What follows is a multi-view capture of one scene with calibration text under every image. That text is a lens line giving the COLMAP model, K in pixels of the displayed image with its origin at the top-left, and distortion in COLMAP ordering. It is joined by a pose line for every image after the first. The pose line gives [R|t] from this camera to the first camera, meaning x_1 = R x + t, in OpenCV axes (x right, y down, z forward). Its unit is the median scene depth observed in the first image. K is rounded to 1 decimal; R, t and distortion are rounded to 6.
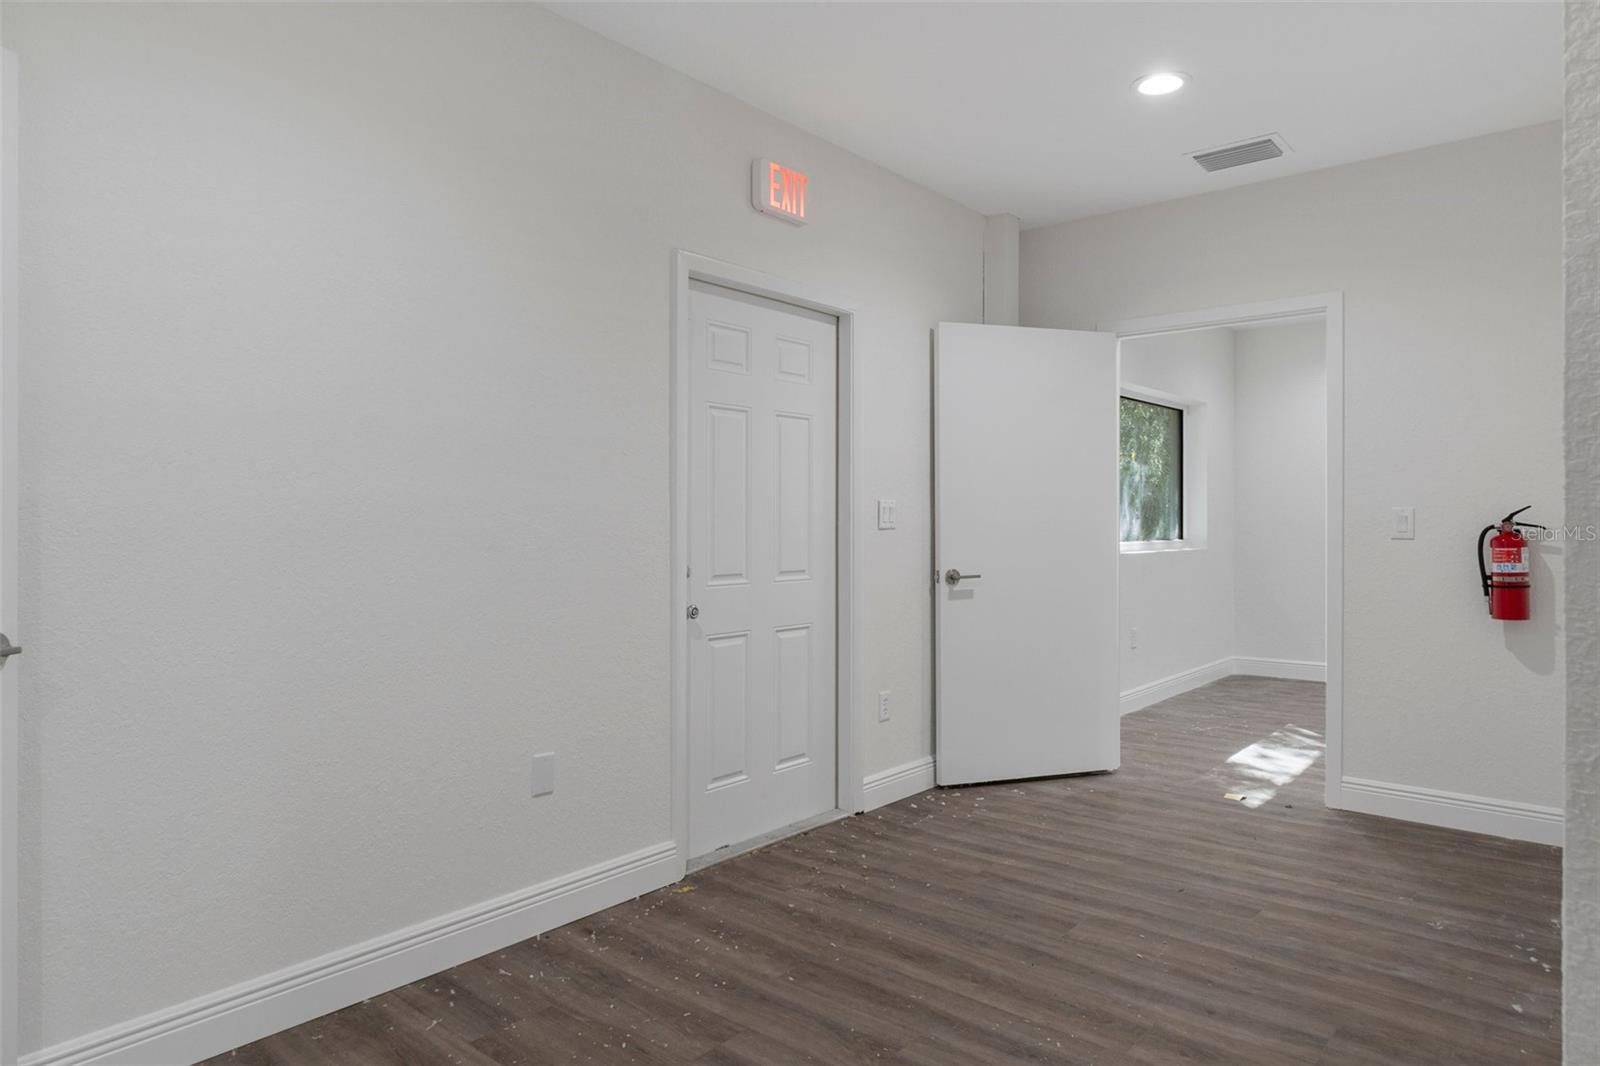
lens RADIAL K [[963.5, 0, 789.7], [0, 963.5, 525.6], [0, 0, 1]] dist [0.001266, 0.003814]
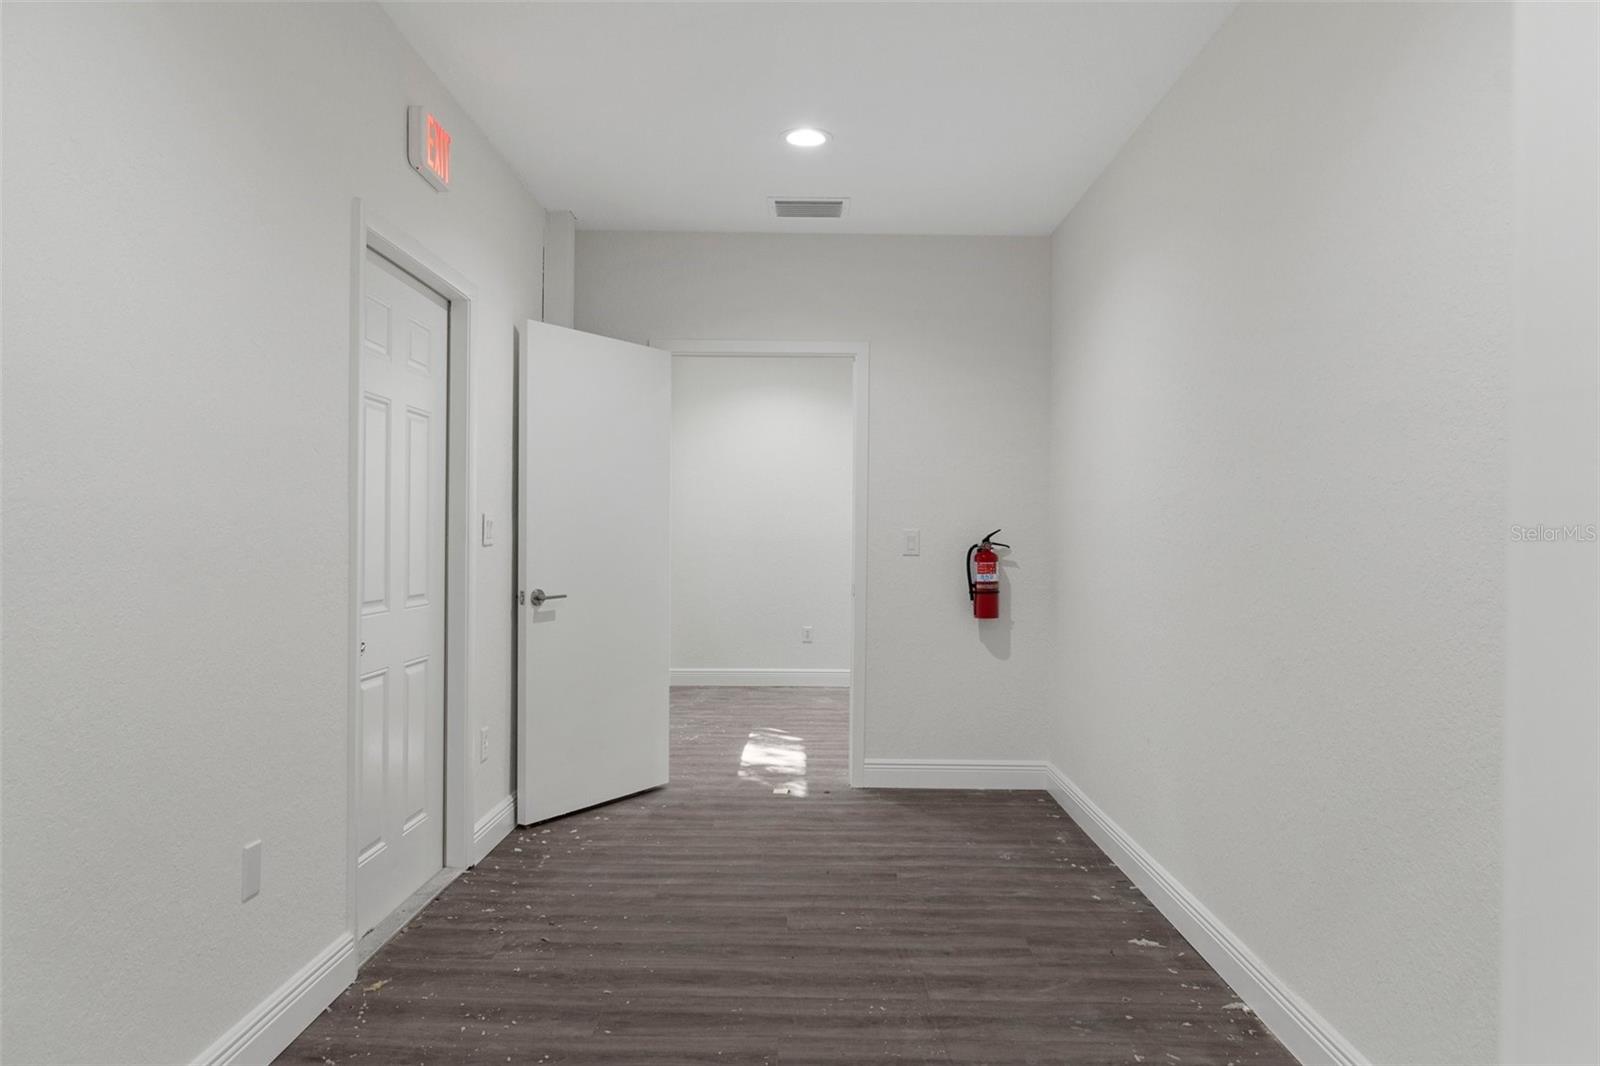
lens RADIAL K [[1065.2, 0, 799.3], [0, 1065.2, 548.0], [0, 0, 1]] dist [-0.002130, 0.002375]
pose [[0.776461, 0.001355, 0.630164, -0.353233], [-0.006722, 0.999959, 0.006133, -0.002690], [-0.630130, -0.008998, 0.776438, 0.063528]]
